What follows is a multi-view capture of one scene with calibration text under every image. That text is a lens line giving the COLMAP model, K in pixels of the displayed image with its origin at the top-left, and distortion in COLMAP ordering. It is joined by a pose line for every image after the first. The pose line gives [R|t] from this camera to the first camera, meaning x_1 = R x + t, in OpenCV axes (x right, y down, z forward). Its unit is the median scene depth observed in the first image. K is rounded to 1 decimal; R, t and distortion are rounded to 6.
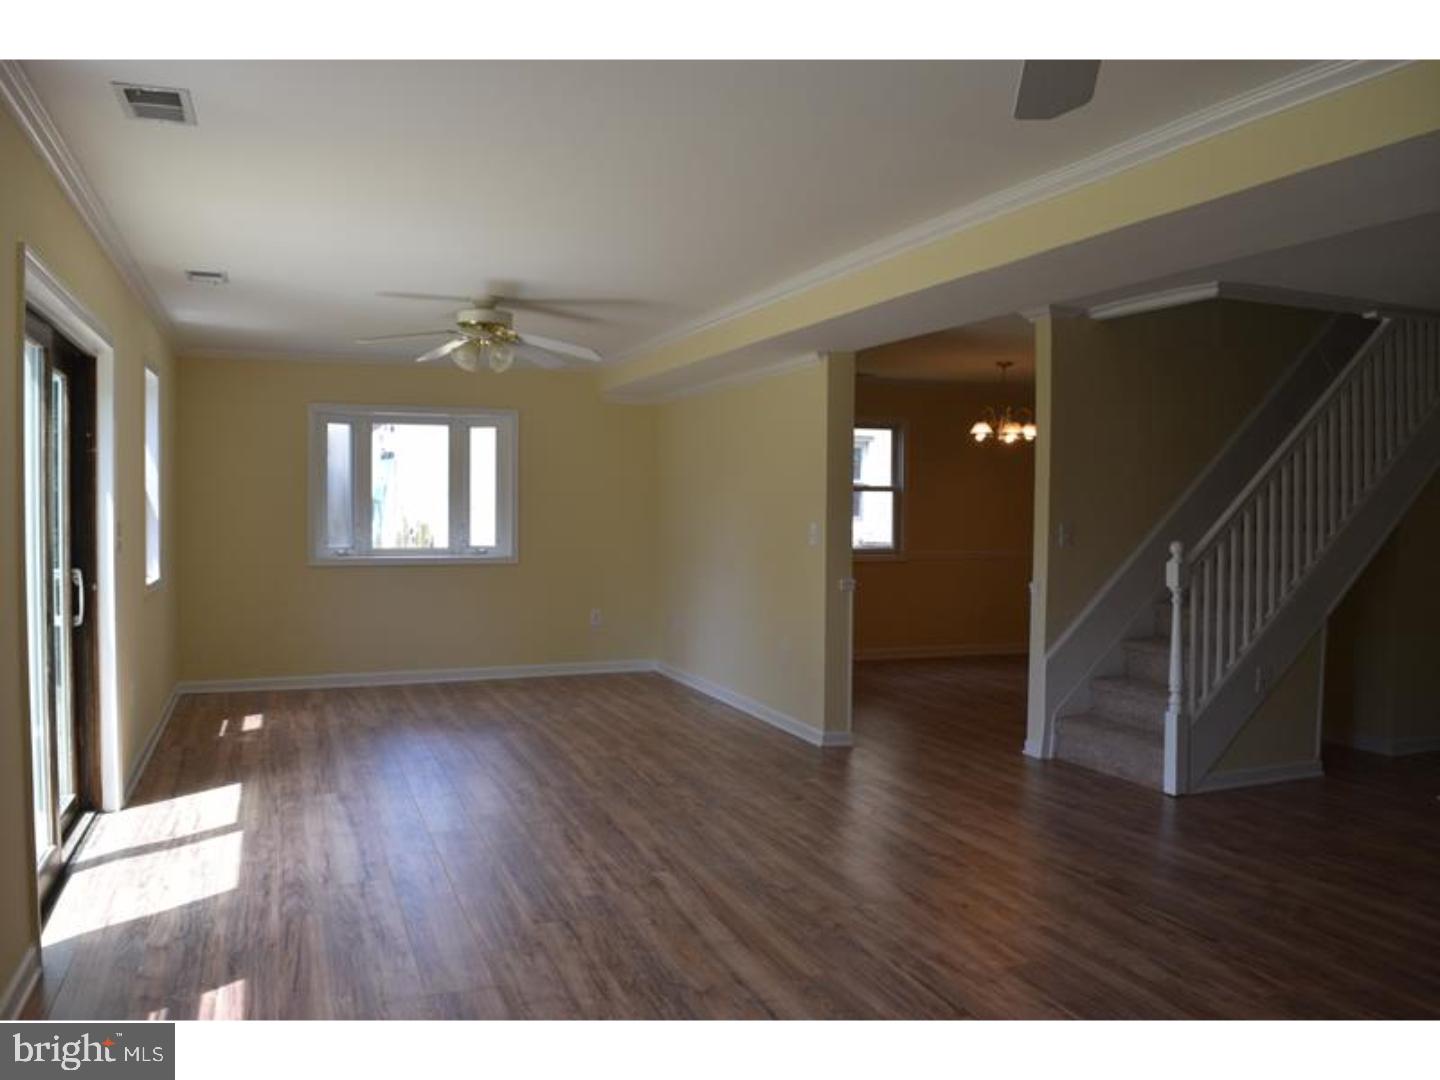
lens RADIAL K [[1130.6, 0, 720.0], [0, 1130.6, 540.0], [0, 0, 1]] dist [0.000595, -0.000455]
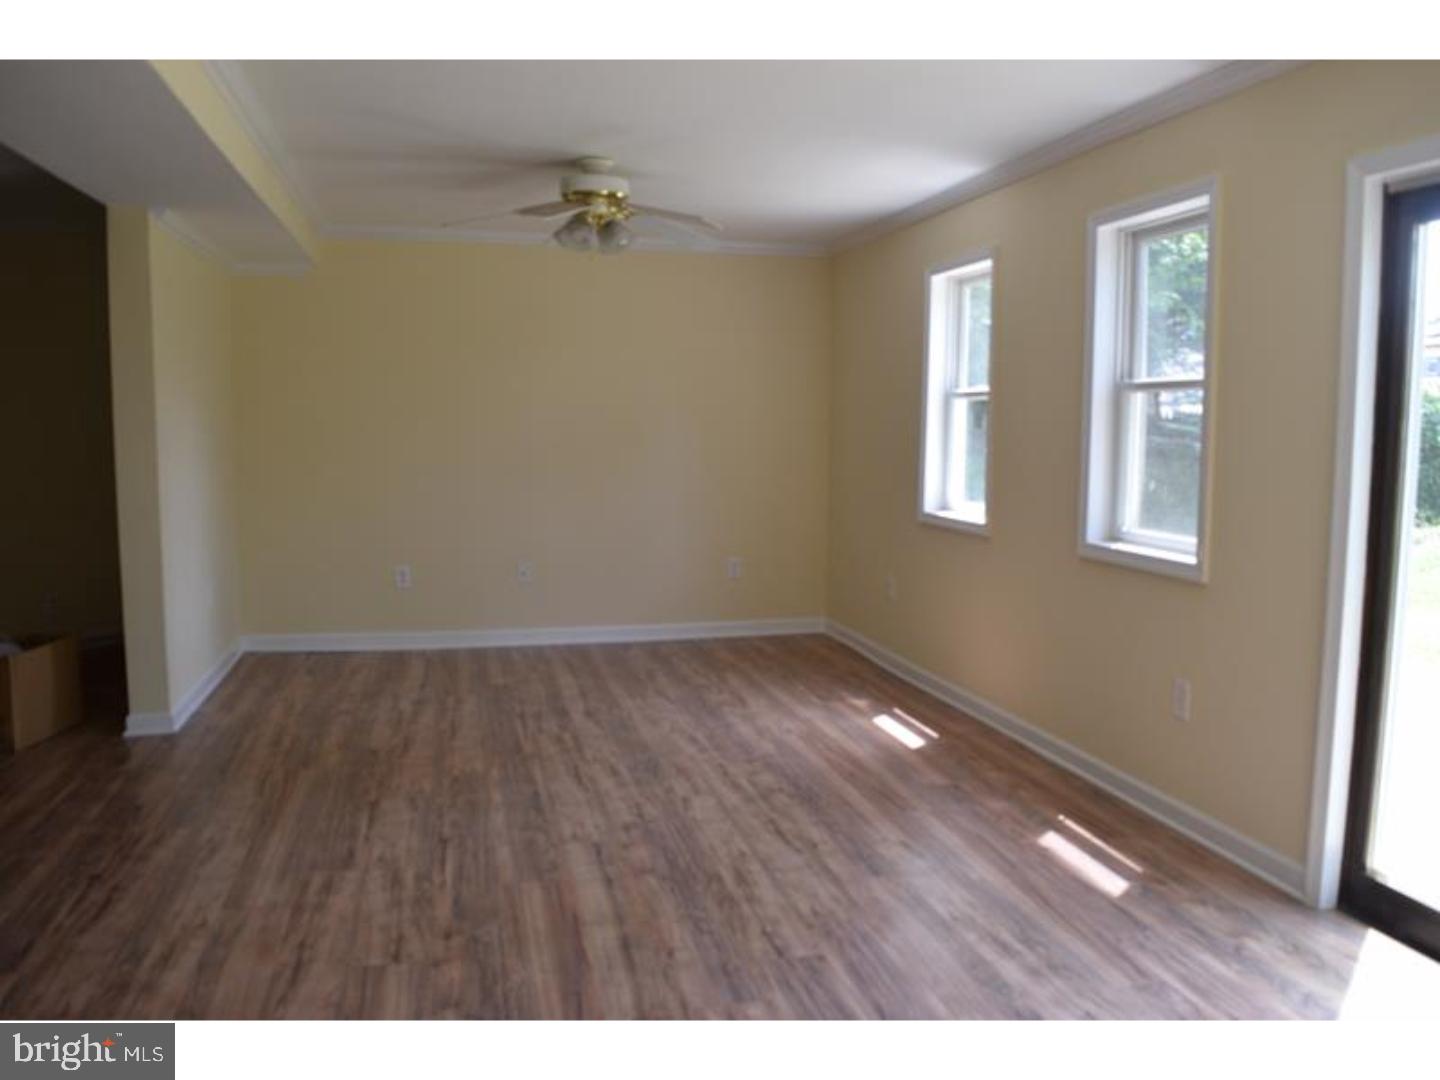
lens RADIAL K [[1164.3, 0, 720.0], [0, 1164.3, 540.0], [0, 0, 1]] dist [-0.075353, 0.000895]
pose [[-0.989456, -0.025879, 0.142501, -0.210139], [-0.006343, 0.990705, 0.135877, -0.057701], [-0.144693, 0.133540, -0.980424, 1.838821]]
